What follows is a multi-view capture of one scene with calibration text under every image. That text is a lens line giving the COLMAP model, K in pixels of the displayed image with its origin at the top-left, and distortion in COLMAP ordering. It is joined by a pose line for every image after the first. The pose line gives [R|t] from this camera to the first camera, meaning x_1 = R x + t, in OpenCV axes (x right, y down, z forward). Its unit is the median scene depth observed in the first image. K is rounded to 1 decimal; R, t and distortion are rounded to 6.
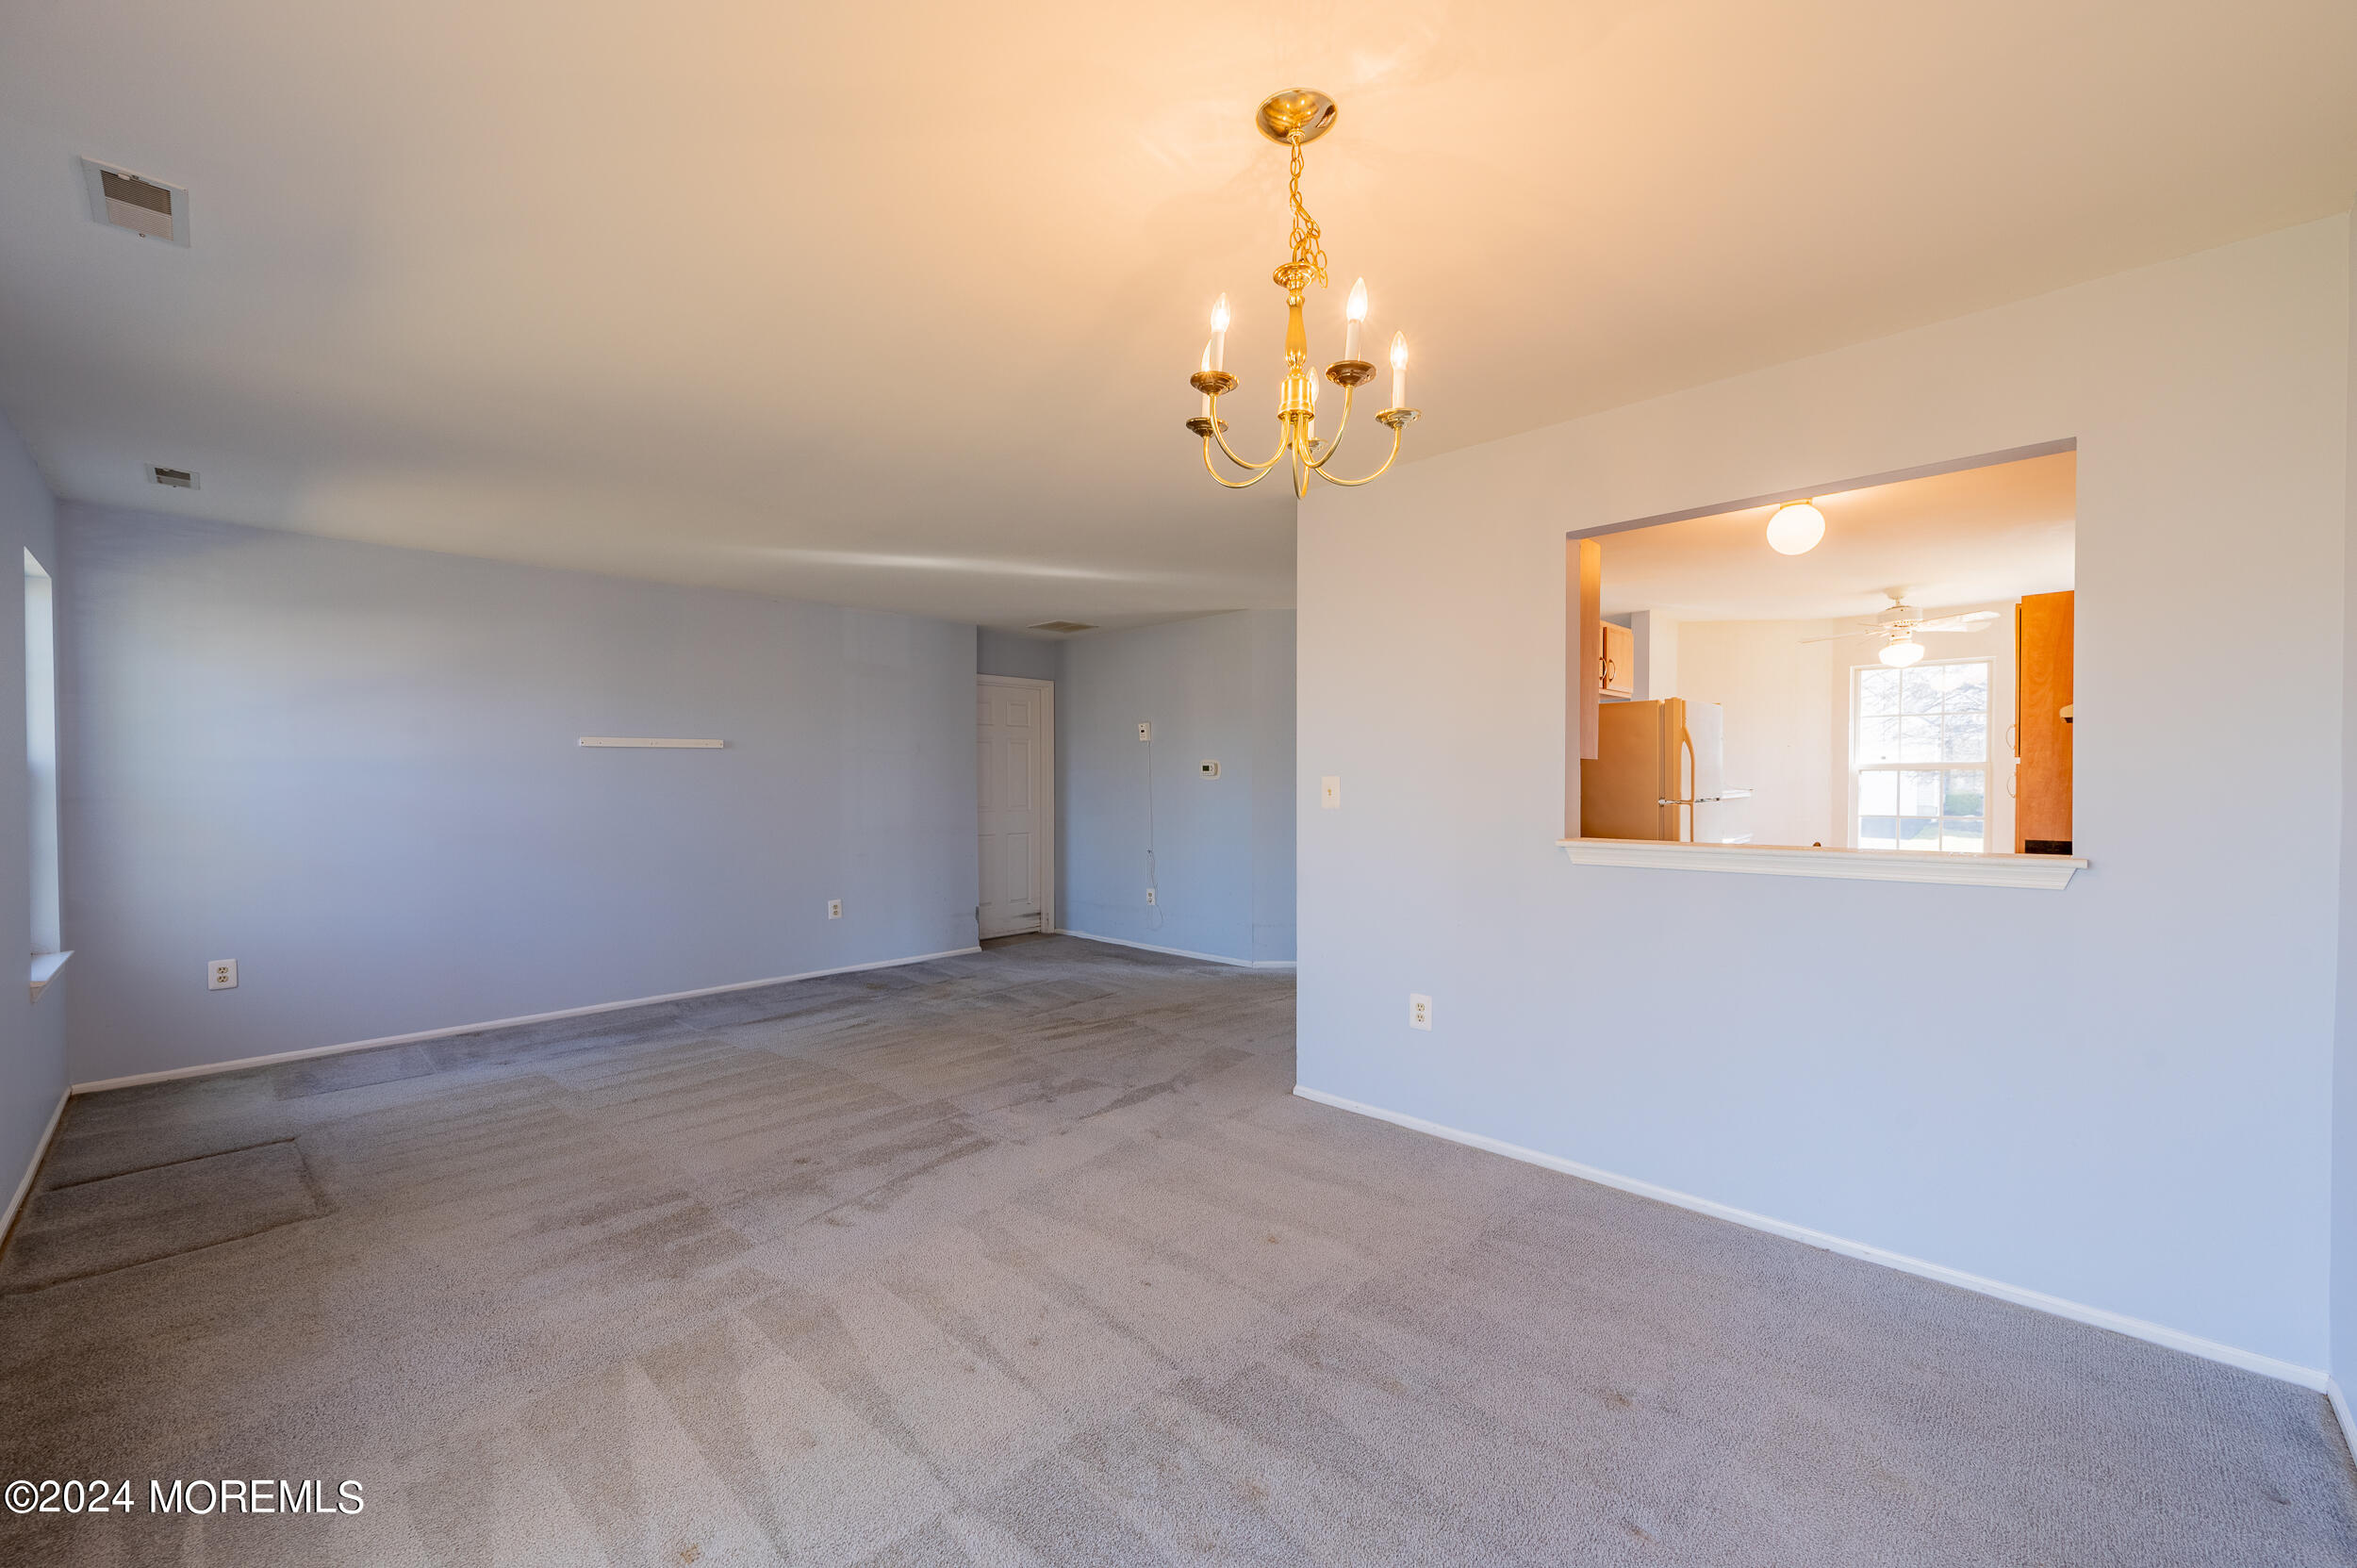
lens RADIAL K [[943.3, 0, 1177.5], [0, 943.3, 790.1], [0, 0, 1]] dist [0.000598, 0.000195]
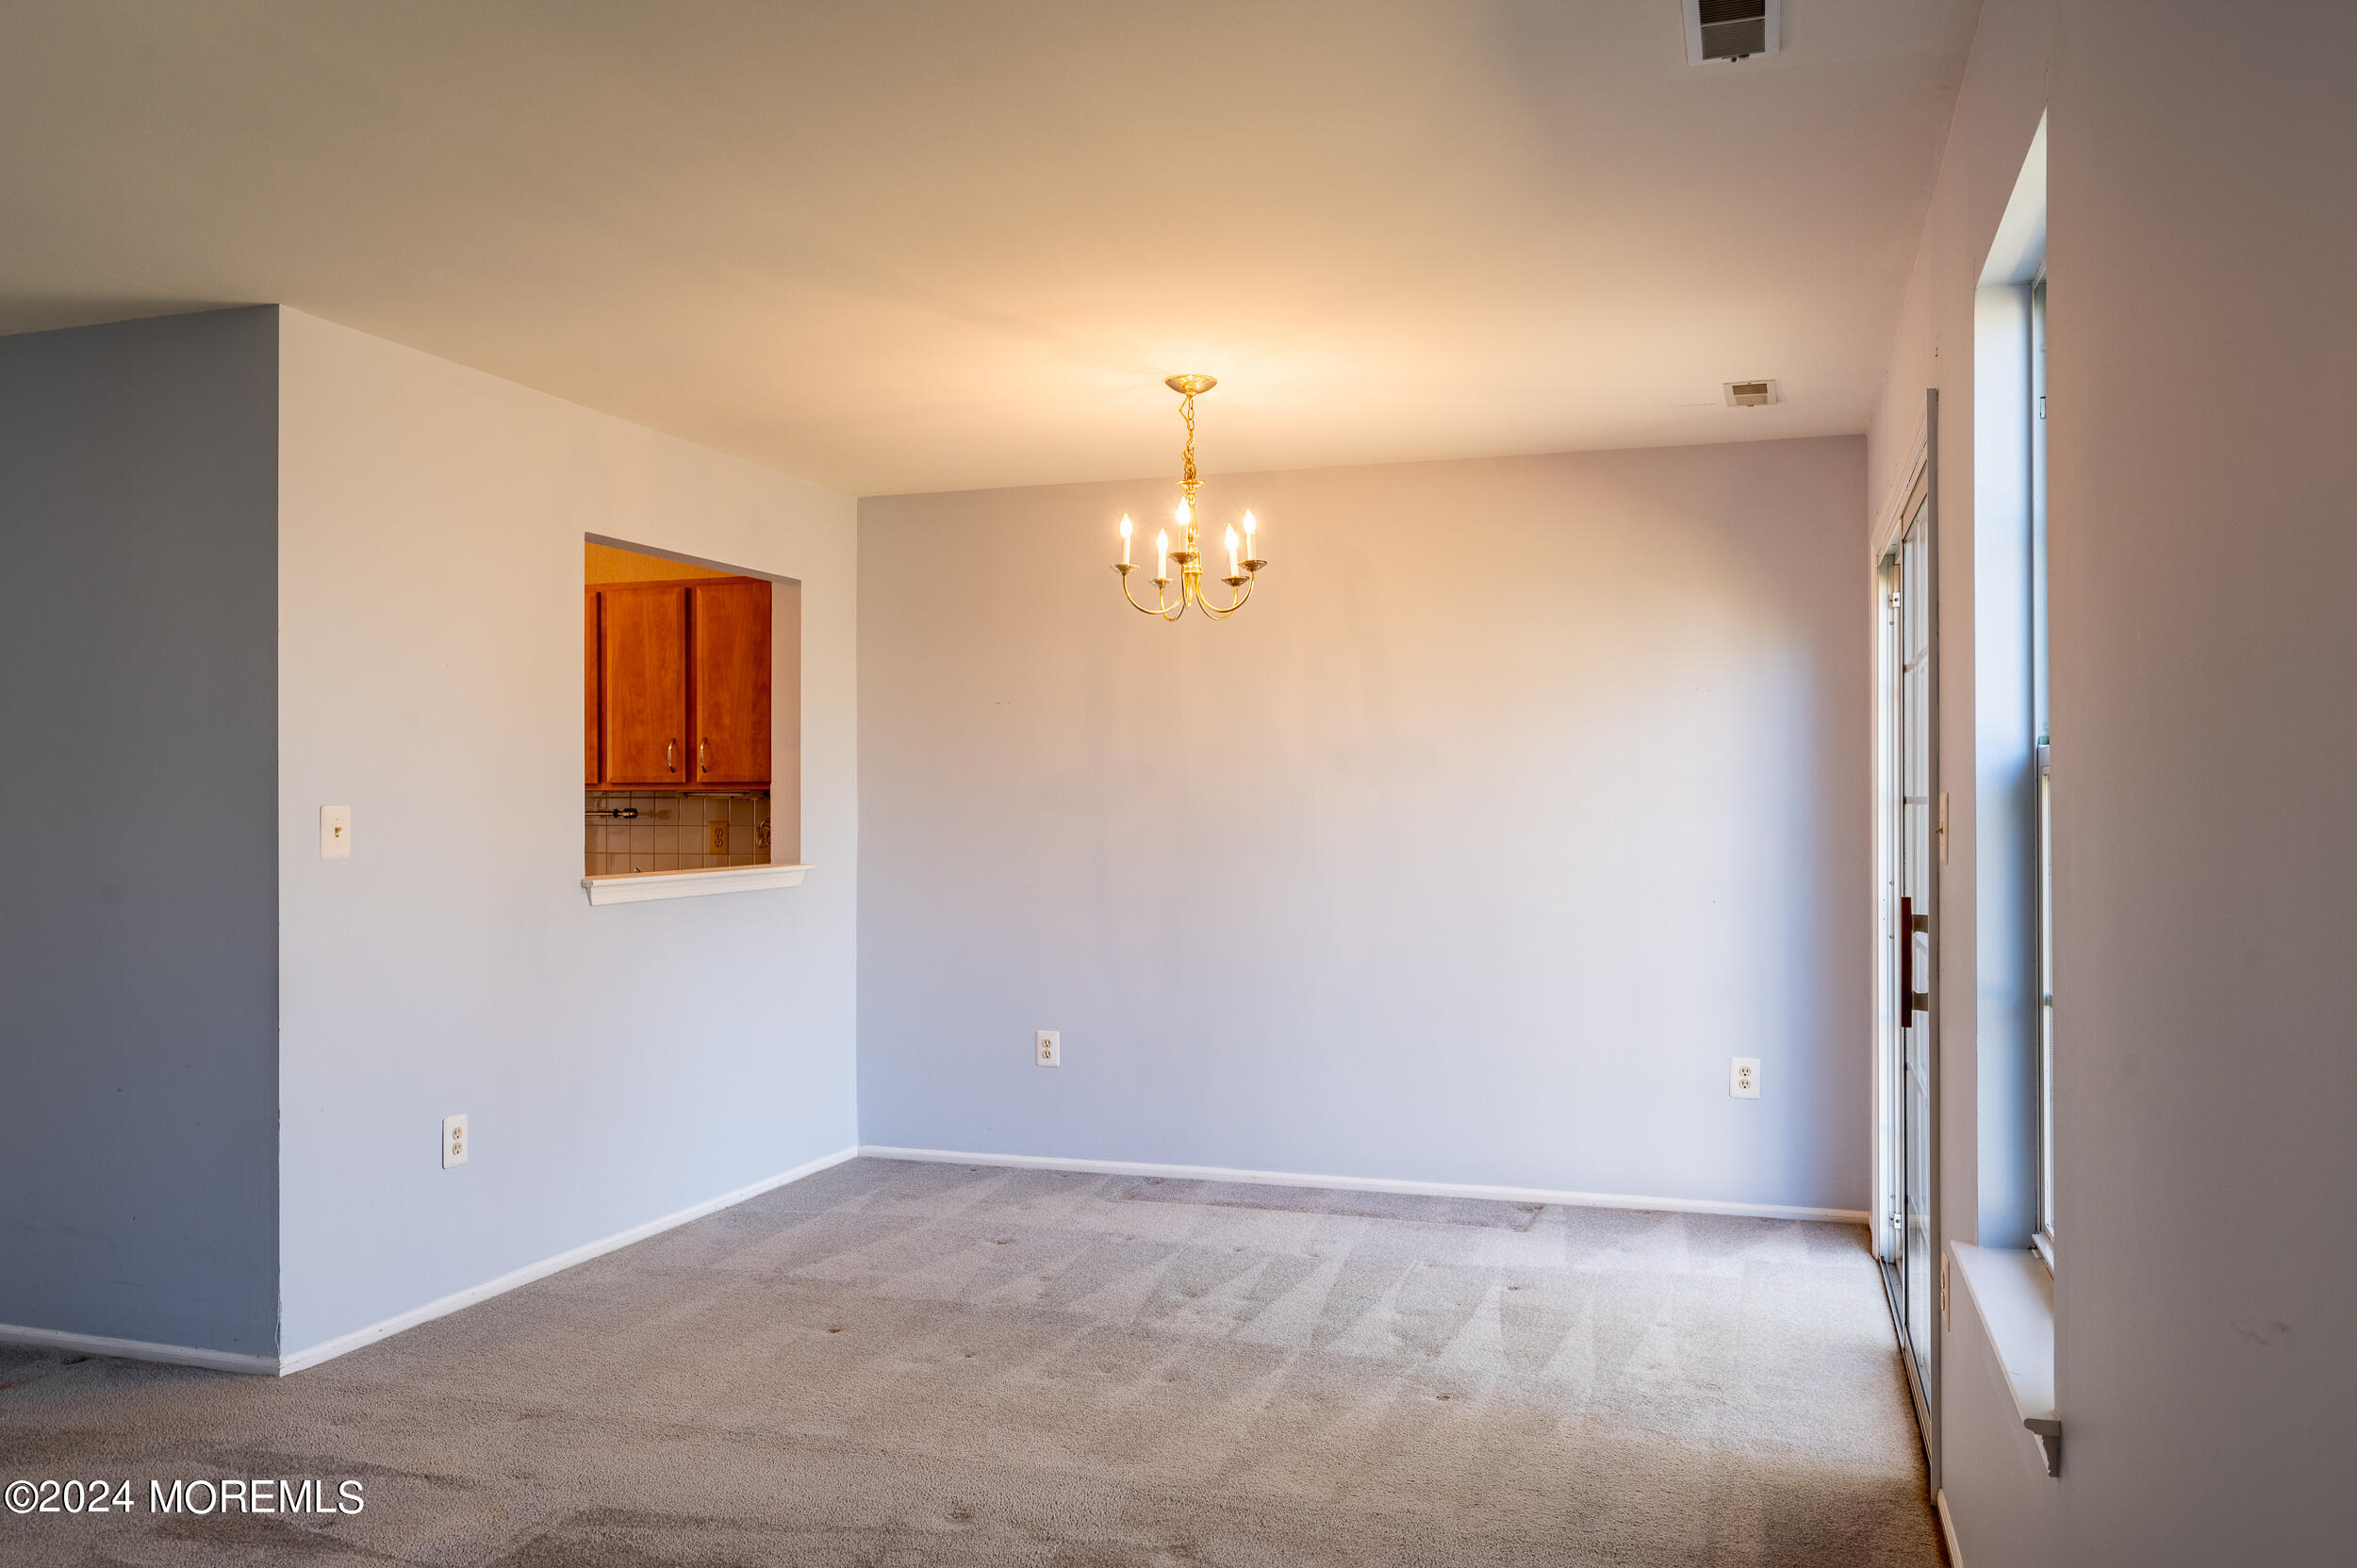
lens RADIAL K [[1769.4, 0, 1178.5], [0, 1769.4, 784.0], [0, 0, 1]] dist [0.001554, -0.009607]
pose [[-0.435581, 0.013616, 0.900047, -0.910964], [0.012691, 0.999879, -0.008984, -0.009654], [-0.900060, 0.007509, -0.435701, 0.845725]]
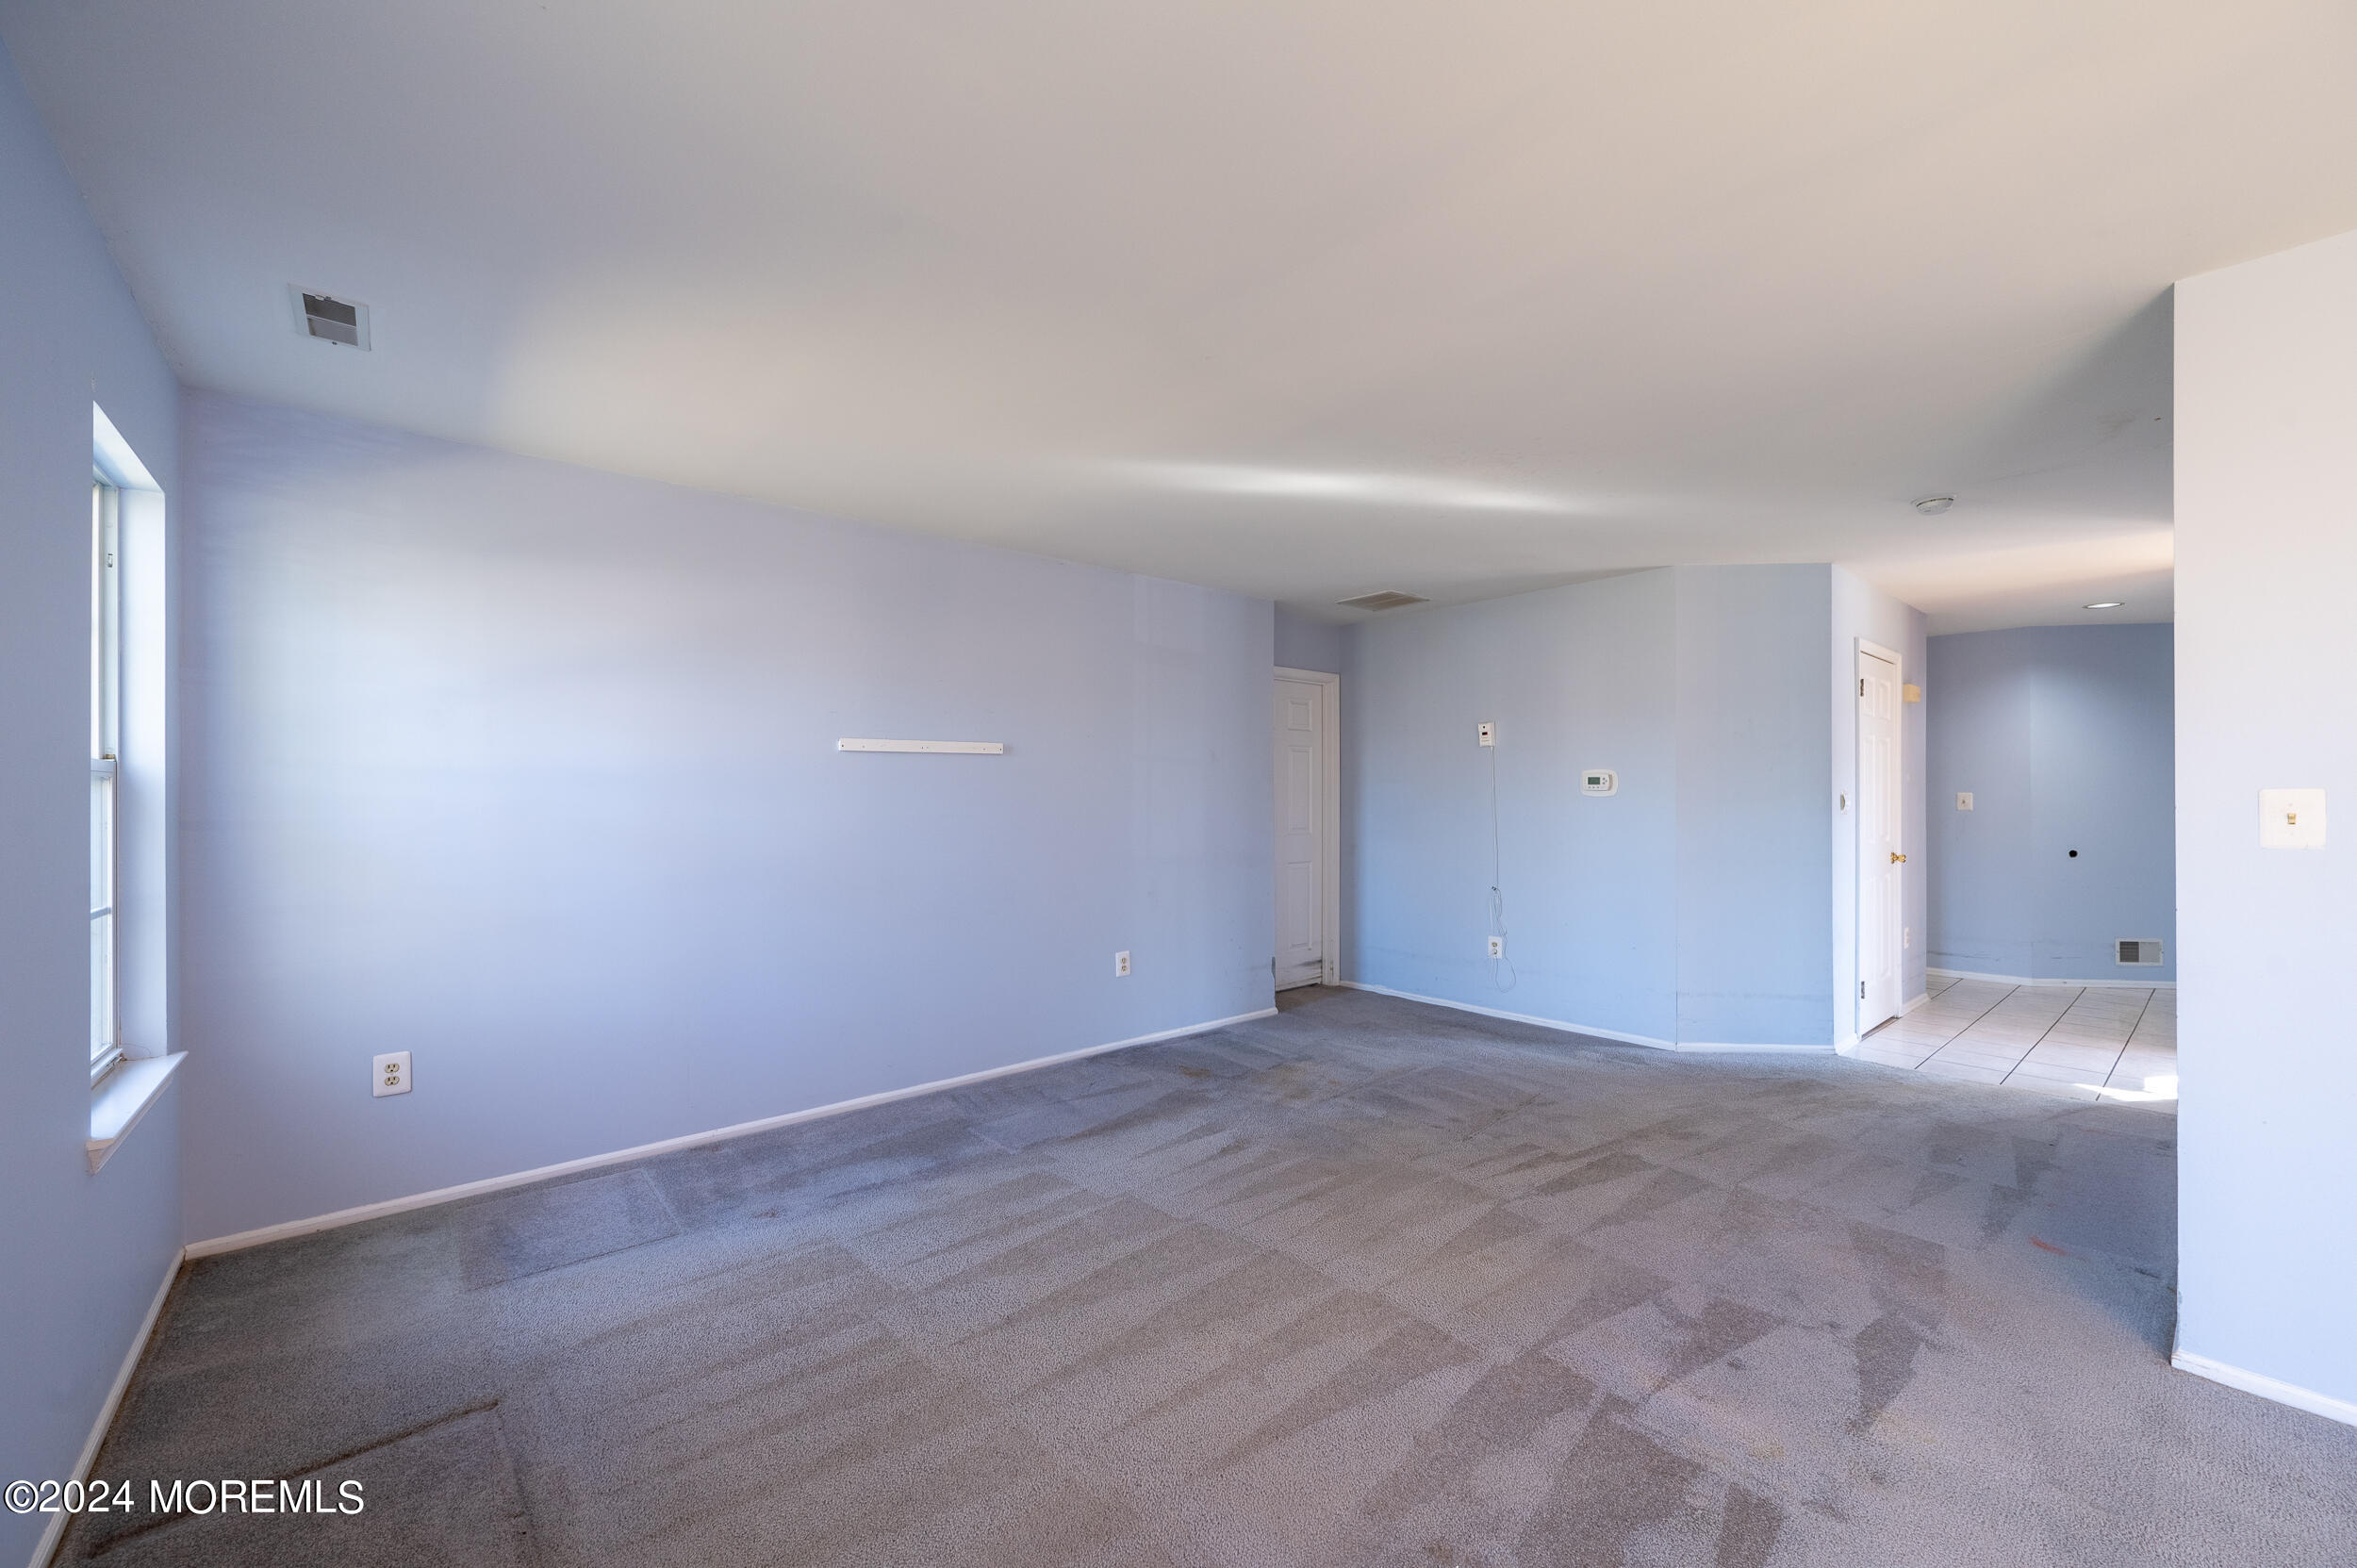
lens RADIAL K [[924.6, 0, 1178.7], [0, 924.6, 792.9], [0, 0, 1]] dist [0.000384, -0.000250]
pose [[0.995871, 0.000308, -0.090776, -0.352734], [-0.001666, 0.999888, -0.014893, -0.003148], [0.090761, 0.014983, 0.995760, 0.351406]]
